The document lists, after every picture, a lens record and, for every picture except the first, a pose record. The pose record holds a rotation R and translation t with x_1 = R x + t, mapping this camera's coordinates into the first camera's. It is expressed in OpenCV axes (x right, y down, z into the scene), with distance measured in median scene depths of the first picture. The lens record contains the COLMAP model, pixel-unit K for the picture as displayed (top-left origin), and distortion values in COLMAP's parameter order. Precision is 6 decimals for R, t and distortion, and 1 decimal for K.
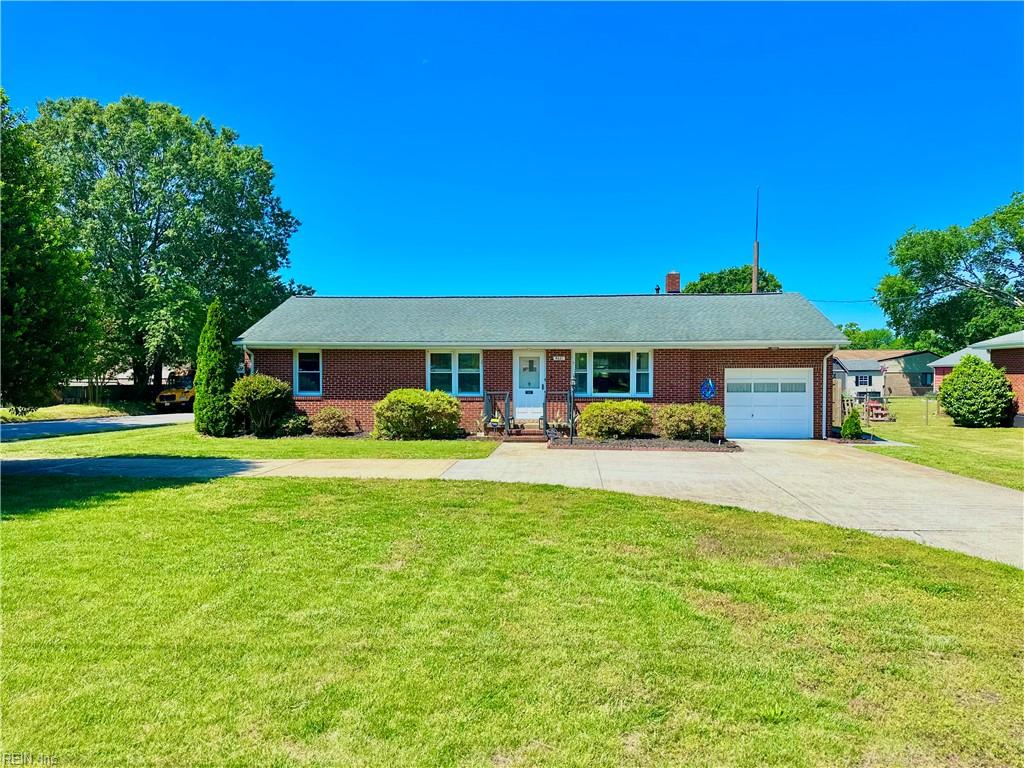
lens RADIAL K [[727.2, 0, 512.3], [0, 727.2, 382.5], [0, 0, 1]] dist [0.010668, -0.011024]
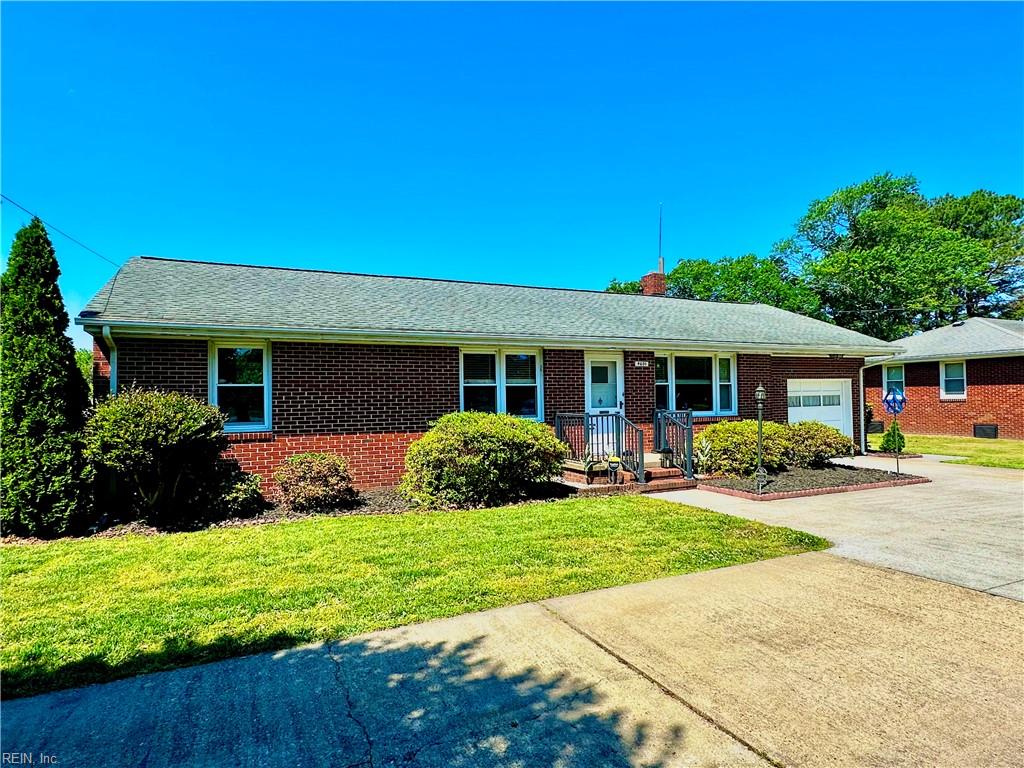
lens RADIAL K [[607.9, 0, 510.9], [0, 607.9, 391.1], [0, 0, 1]] dist [-0.019611, 0.001758]
pose [[0.864488, -0.008111, 0.502588, -0.341382], [0.016924, 0.999773, -0.012975, -0.001473], [-0.502368, 0.019723, 0.864429, 0.553456]]
